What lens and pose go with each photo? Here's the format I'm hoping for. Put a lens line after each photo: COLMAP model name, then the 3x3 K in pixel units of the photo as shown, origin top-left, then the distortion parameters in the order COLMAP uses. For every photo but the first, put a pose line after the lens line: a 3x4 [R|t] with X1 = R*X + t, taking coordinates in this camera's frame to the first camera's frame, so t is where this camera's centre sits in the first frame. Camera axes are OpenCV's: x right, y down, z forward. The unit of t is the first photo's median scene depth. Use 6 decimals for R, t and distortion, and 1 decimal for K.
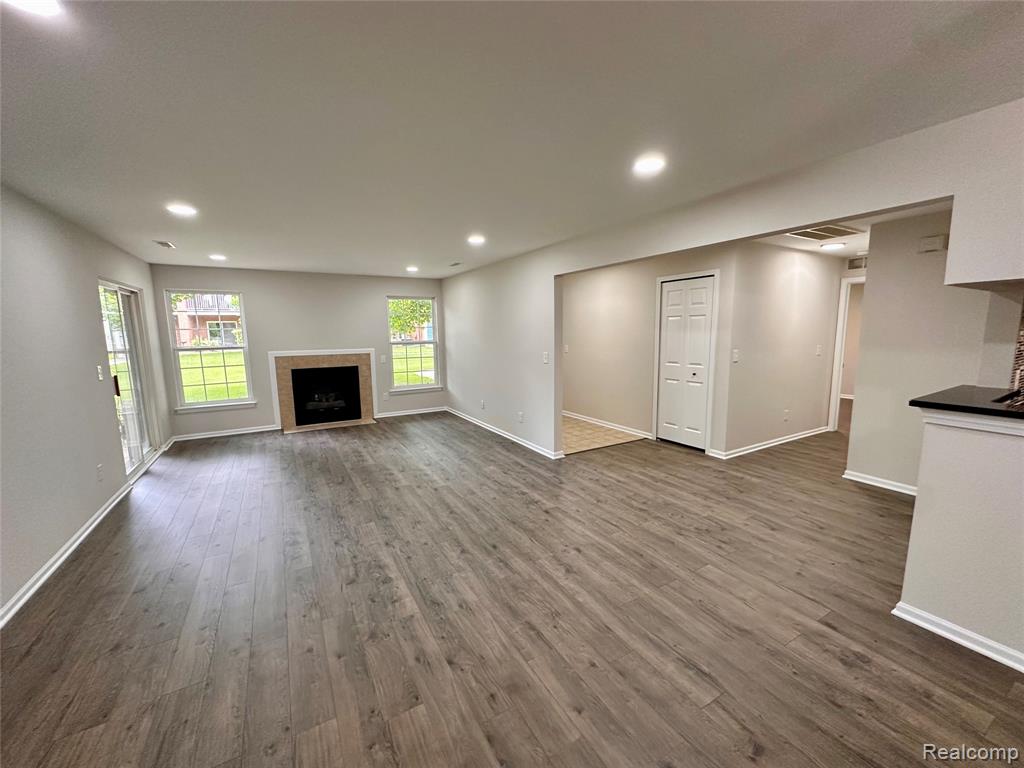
lens RADIAL K [[409.7, 0, 510.2], [0, 409.7, 383.9], [0, 0, 1]] dist [-0.001639, -0.000121]
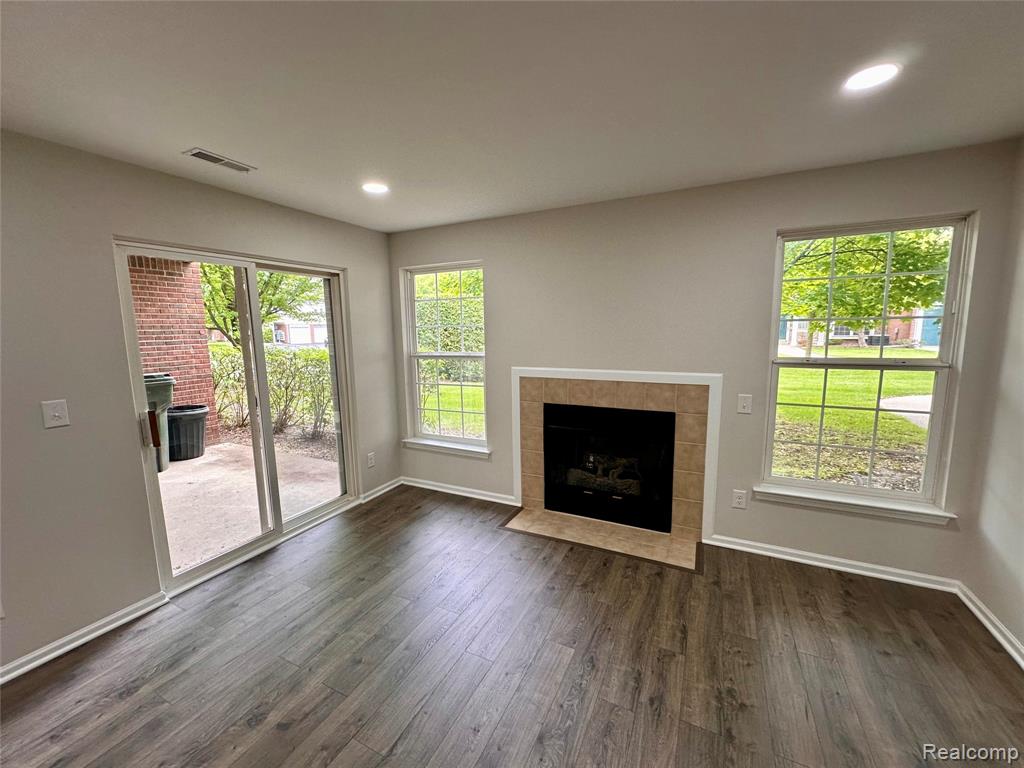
lens RADIAL K [[409.7, 0, 510.2], [0, 409.7, 383.9], [0, 0, 1]] dist [-0.001639, -0.000121]
pose [[0.554364, 0.115579, -0.824210, -0.126009], [-0.101069, 0.992330, 0.071175, -0.088149], [0.826115, 0.043846, 0.561793, 0.640230]]
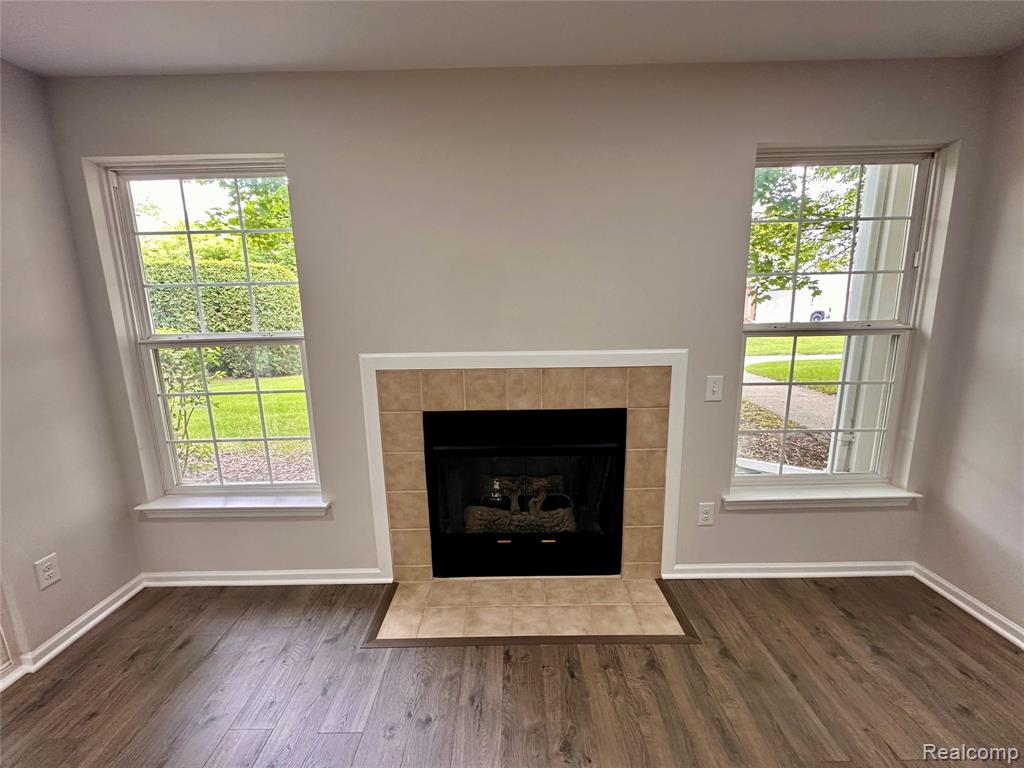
lens RADIAL K [[409.7, 0, 510.2], [0, 409.7, 383.9], [0, 0, 1]] dist [-0.001639, -0.000121]
pose [[0.864592, 0.087639, -0.494772, -0.308794], [-0.057798, 0.995482, 0.075331, -0.080312], [0.499139, -0.036534, 0.865751, 0.727536]]
